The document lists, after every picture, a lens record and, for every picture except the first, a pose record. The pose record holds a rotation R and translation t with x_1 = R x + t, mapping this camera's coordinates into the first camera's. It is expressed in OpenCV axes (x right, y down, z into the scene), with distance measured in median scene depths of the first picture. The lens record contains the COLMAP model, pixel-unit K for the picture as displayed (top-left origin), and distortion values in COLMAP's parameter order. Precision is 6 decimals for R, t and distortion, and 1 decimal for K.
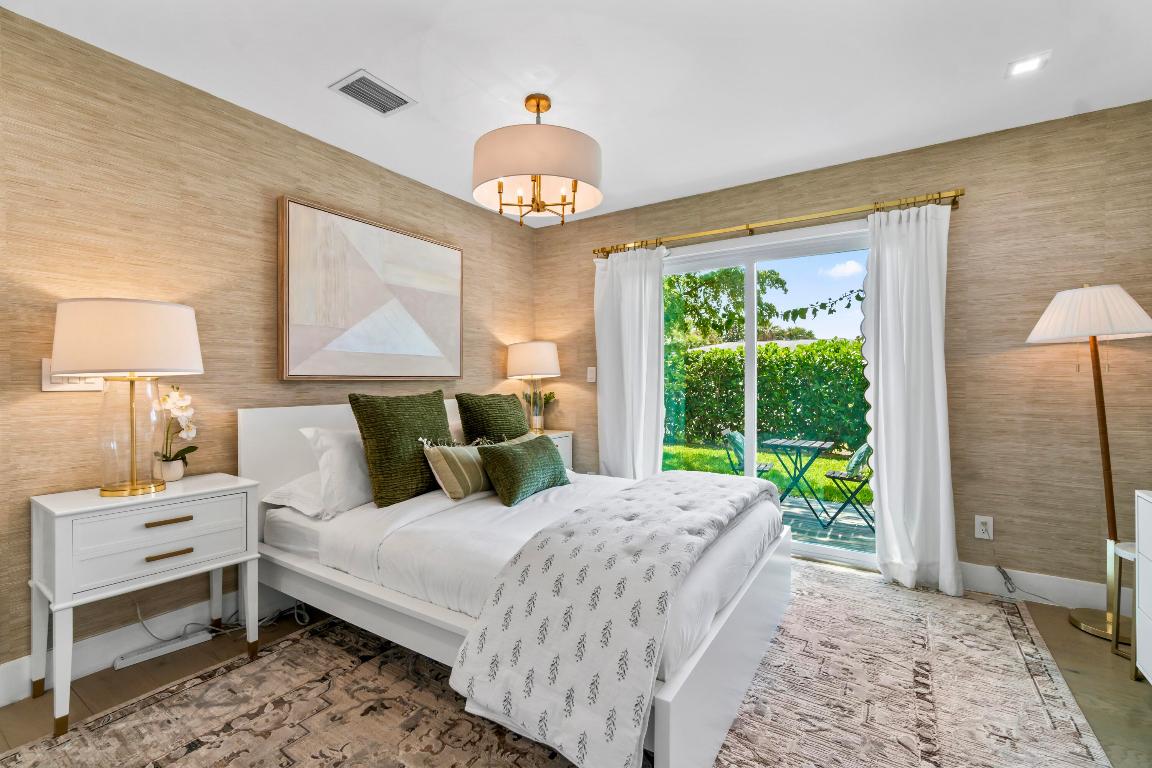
lens RADIAL K [[503.8, 0, 567.7], [0, 503.8, 381.2], [0, 0, 1]] dist [0.002934, 0.000187]
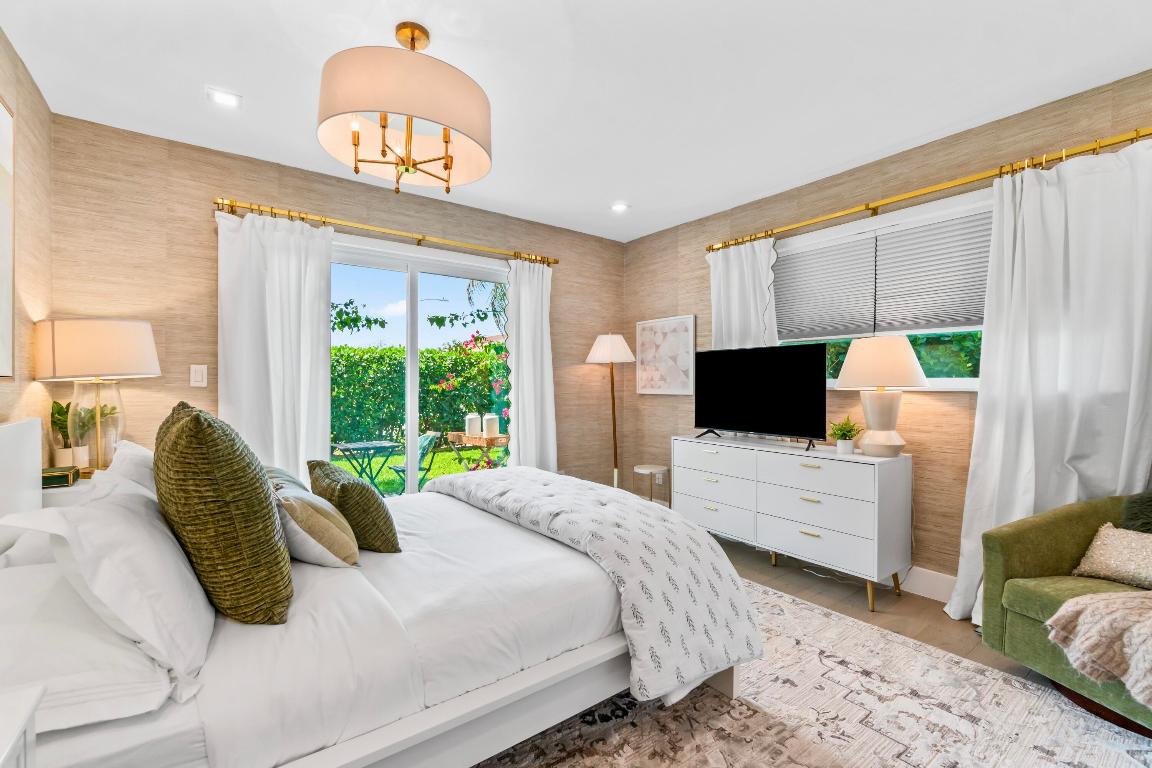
lens RADIAL K [[503.8, 0, 569.4], [0, 503.8, 387.7], [0, 0, 1]] dist [0.002934, 0.000187]
pose [[0.348943, -0.006051, 0.937124, -0.646842], [-0.001936, 0.999972, 0.007177, -0.003528], [-0.937142, -0.004319, 0.348922, 0.435063]]
